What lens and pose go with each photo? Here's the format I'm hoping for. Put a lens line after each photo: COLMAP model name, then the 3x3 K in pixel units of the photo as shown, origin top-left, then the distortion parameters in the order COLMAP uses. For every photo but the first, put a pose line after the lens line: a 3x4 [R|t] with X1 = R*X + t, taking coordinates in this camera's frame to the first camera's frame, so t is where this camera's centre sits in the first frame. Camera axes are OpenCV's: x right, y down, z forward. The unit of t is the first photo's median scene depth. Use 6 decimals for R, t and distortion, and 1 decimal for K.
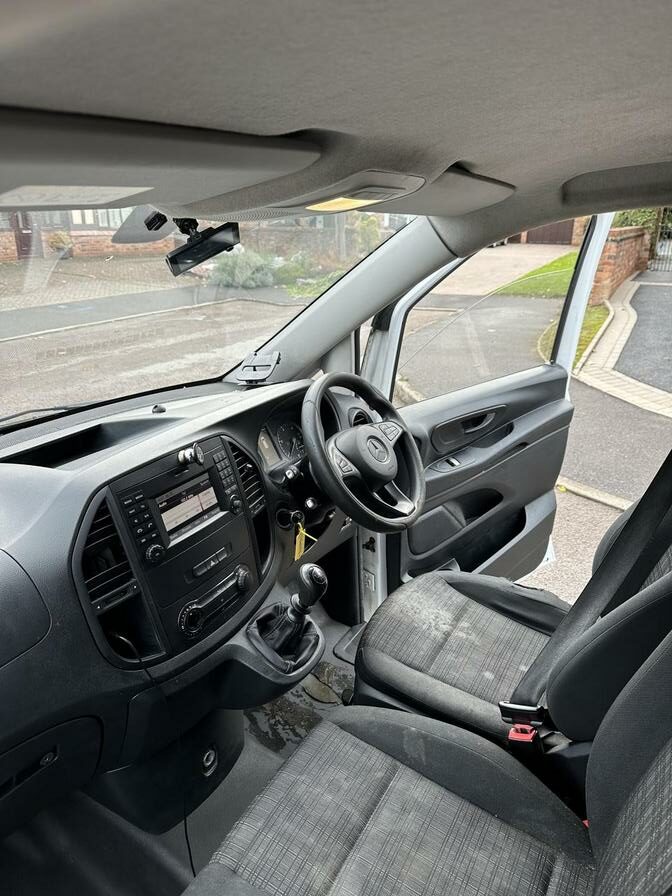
lens RADIAL K [[650.0, 0, 336.0], [0, 650.0, 448.0], [0, 0, 1]] dist [0.008514, -0.004458]
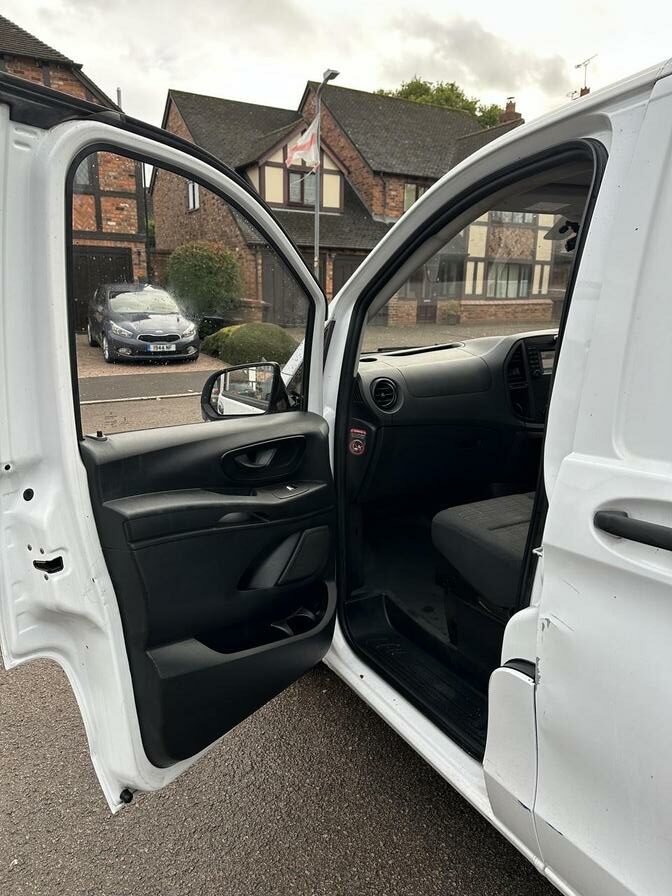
lens RADIAL K [[650.0, 0, 336.0], [0, 650.0, 448.0], [0, 0, 1]] dist [0.008514, -0.004458]
pose [[0.855665, 0.130913, -0.500698, 0.286773], [-0.186745, 0.980399, -0.062800, 0.679393], [0.482663, 0.147238, 0.863341, -1.236245]]
